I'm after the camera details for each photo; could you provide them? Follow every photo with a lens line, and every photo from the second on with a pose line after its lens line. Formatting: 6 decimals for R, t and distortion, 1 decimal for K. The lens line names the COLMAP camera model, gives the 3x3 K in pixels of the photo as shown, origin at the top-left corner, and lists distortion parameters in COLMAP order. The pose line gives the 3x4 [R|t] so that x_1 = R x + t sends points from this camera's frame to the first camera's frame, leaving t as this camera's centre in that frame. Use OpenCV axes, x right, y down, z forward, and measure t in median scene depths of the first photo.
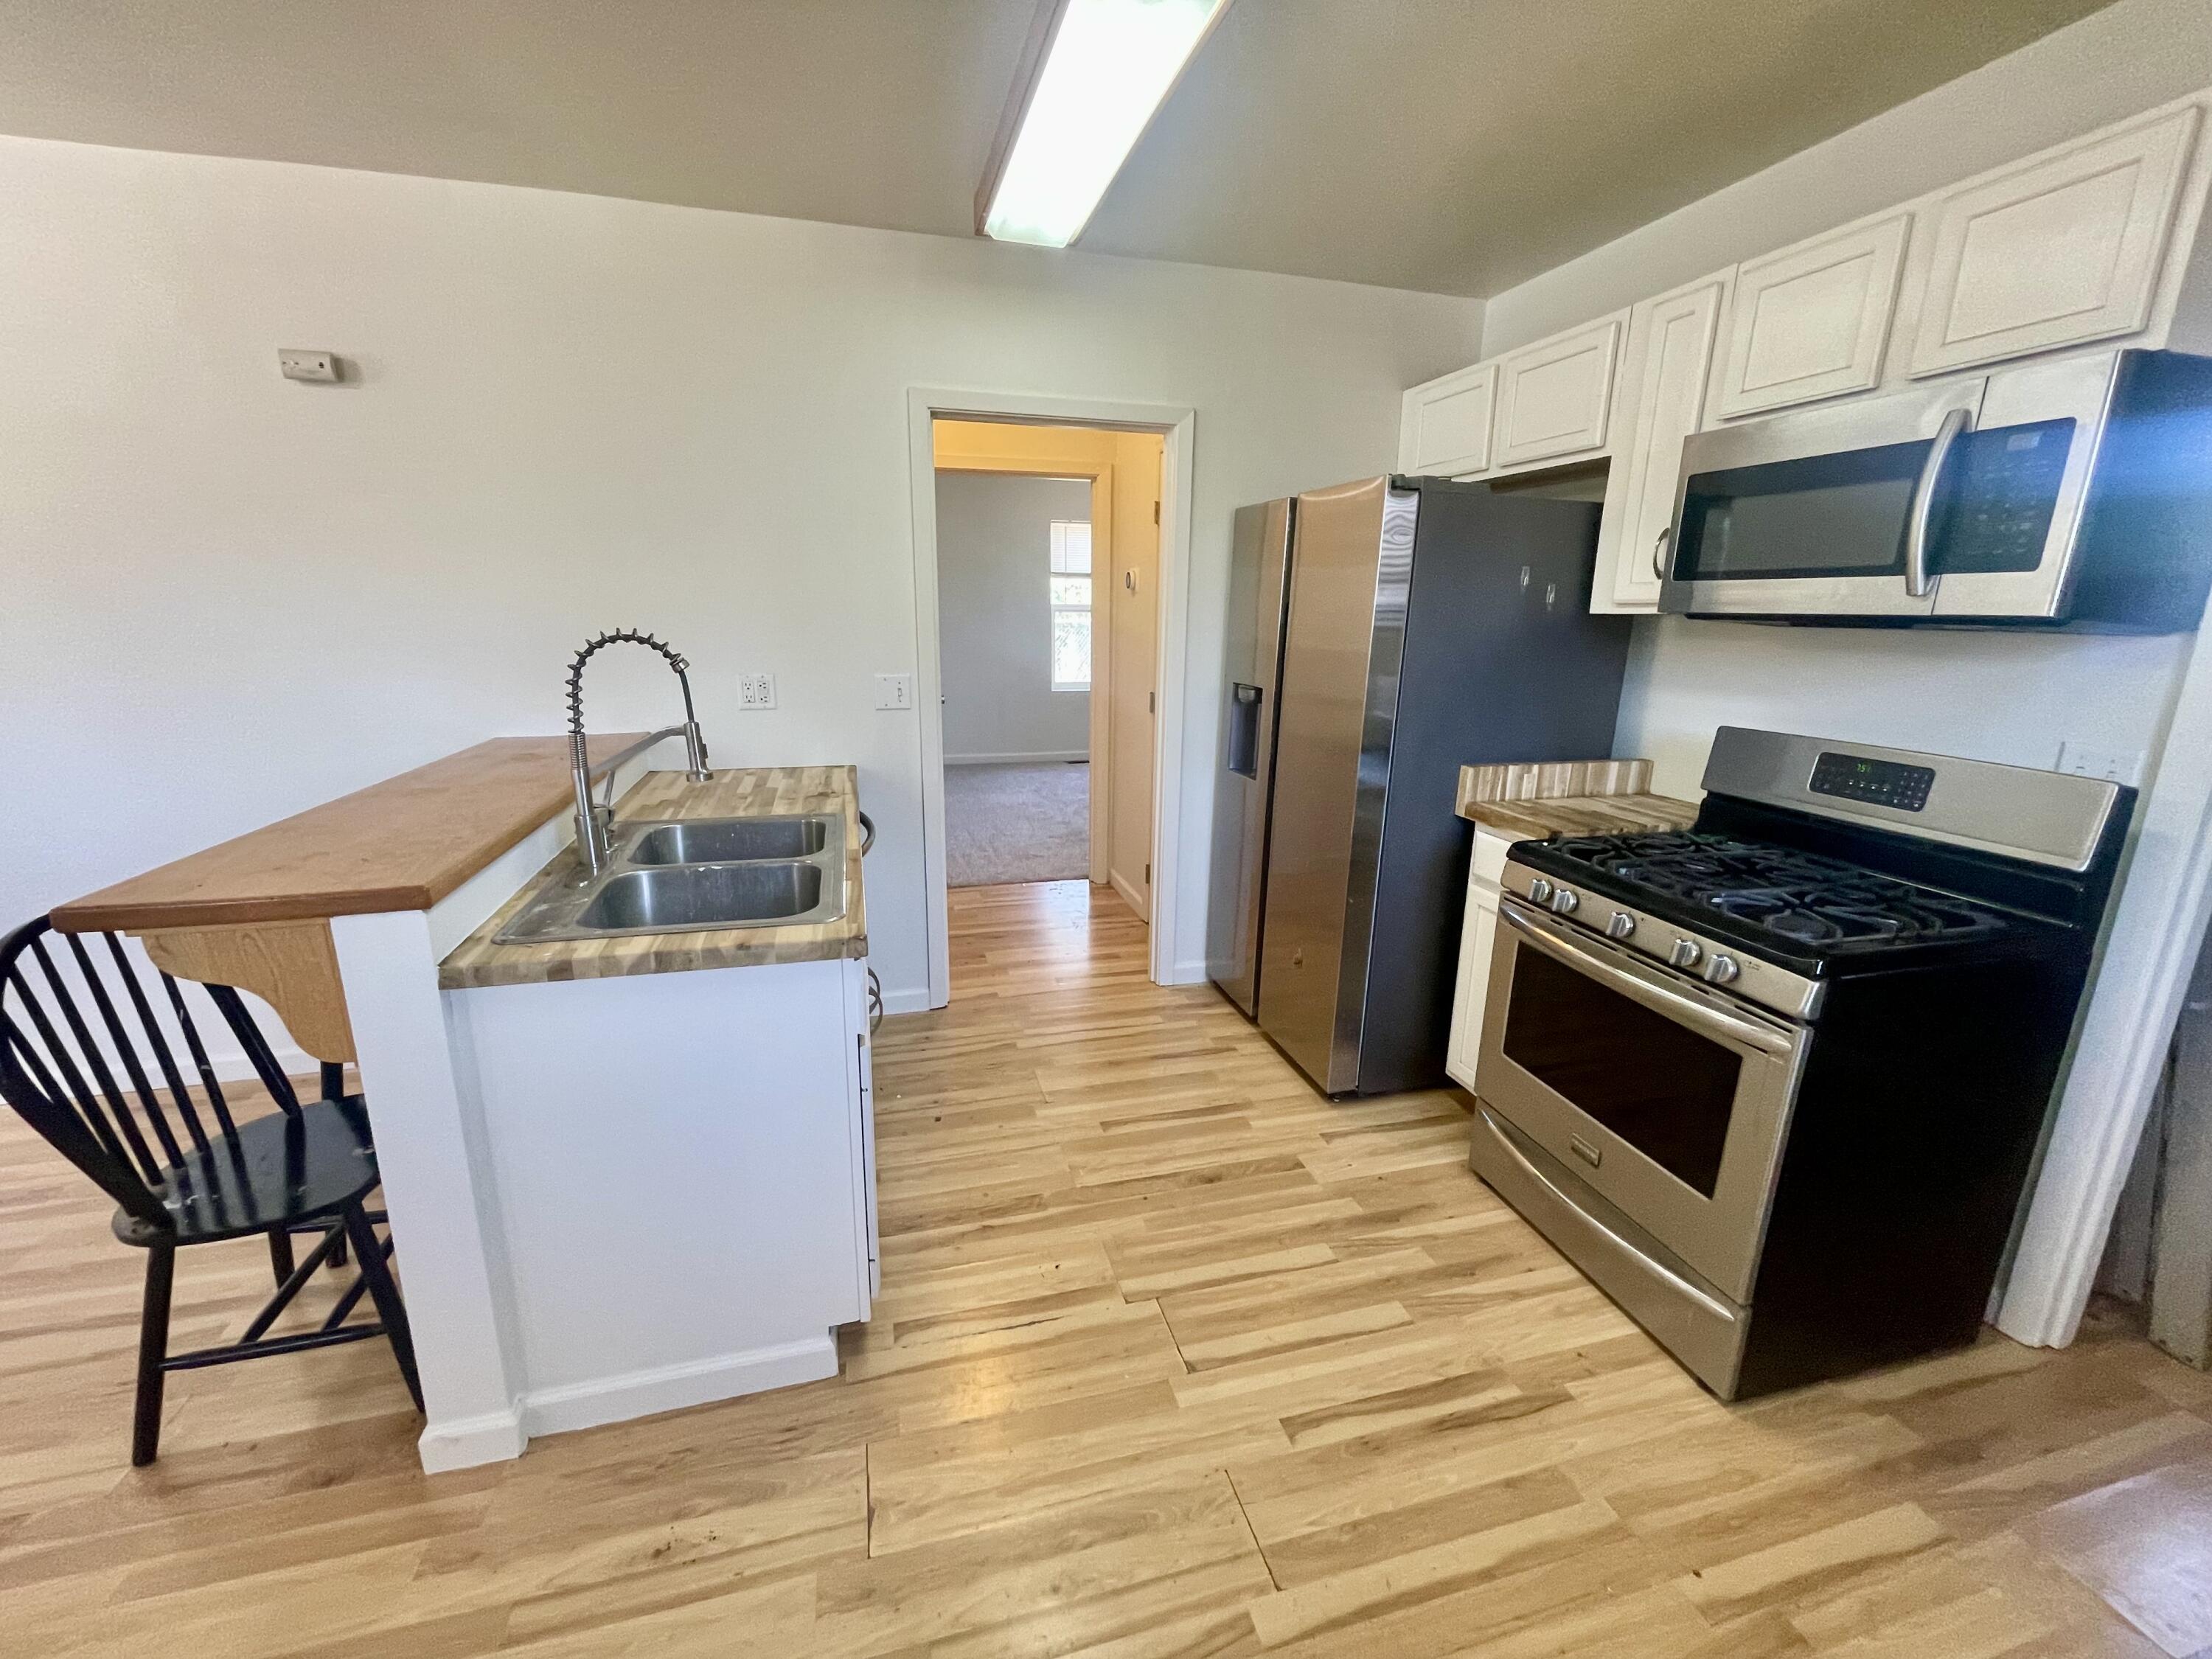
lens RADIAL K [[892.1, 0, 1089.0], [0, 892.1, 826.3], [0, 0, 1]] dist [-0.001800, 0.001687]
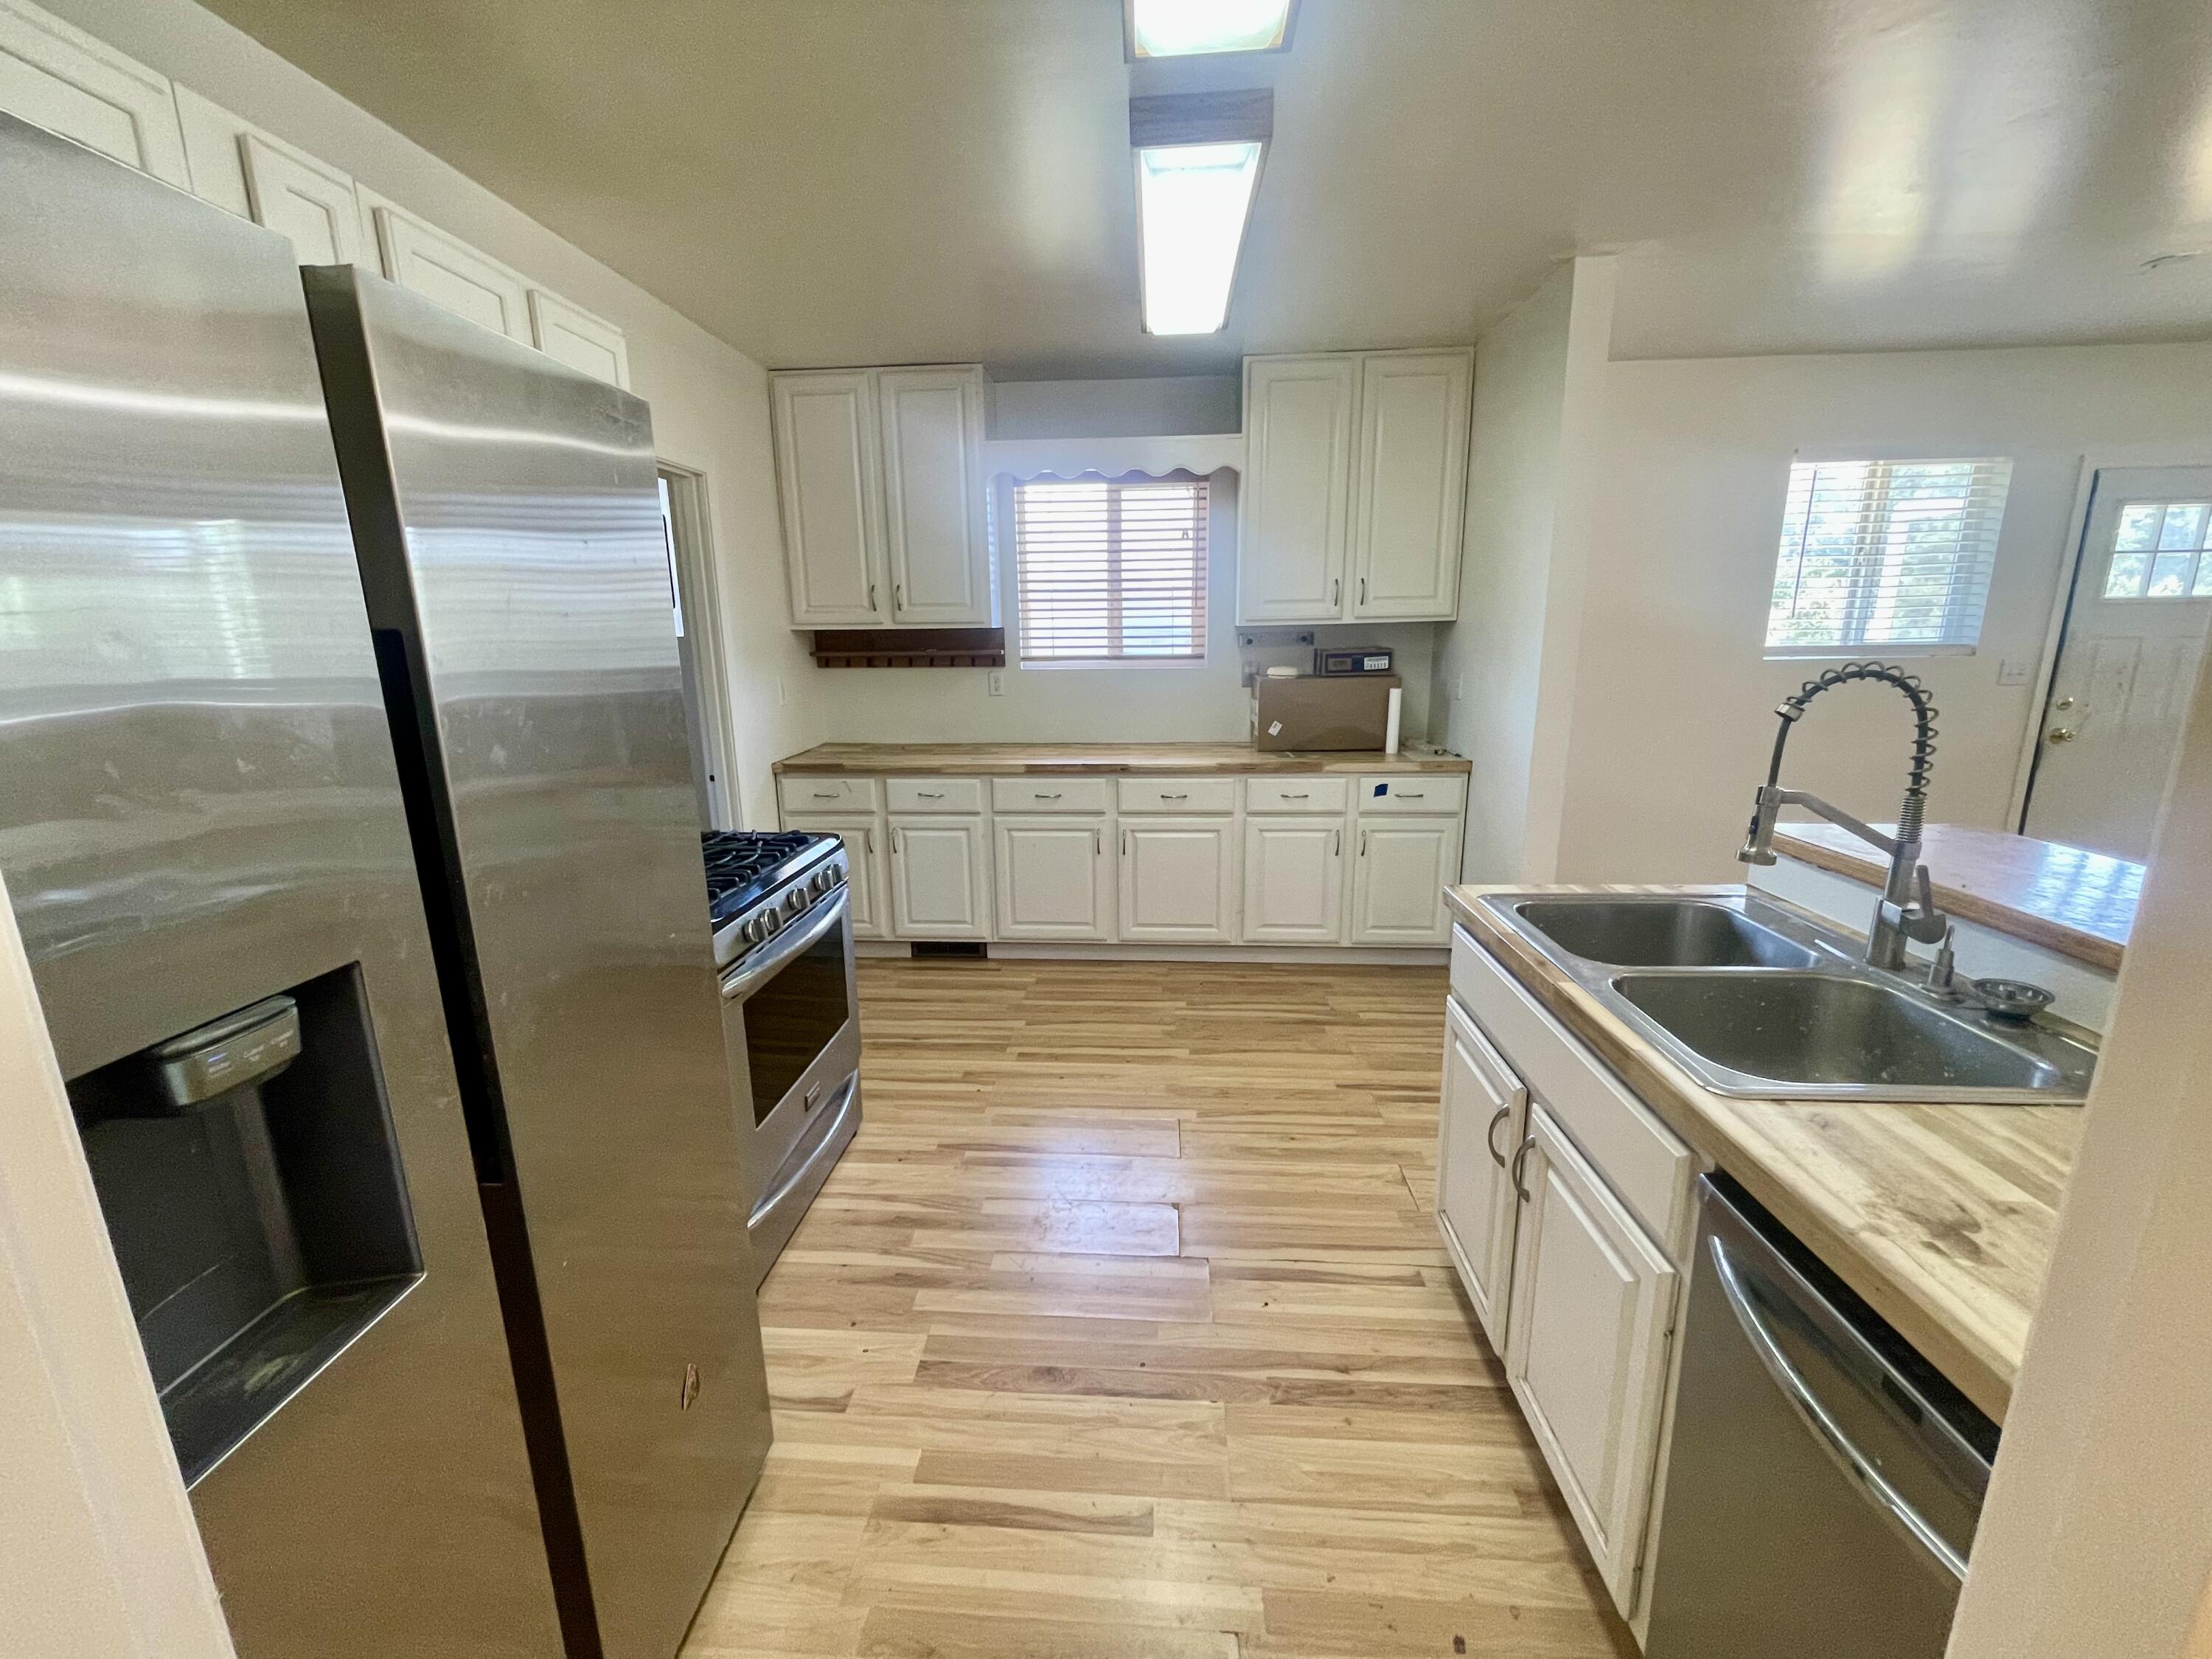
lens RADIAL K [[892.1, 0, 1096.0], [0, 892.1, 830.5], [0, 0, 1]] dist [-0.001800, 0.001687]
pose [[-0.946744, -0.068384, 0.314640, -0.119384], [0.082503, 0.893043, 0.442344, -0.379051], [-0.311237, 0.444745, -0.839841, 1.498846]]
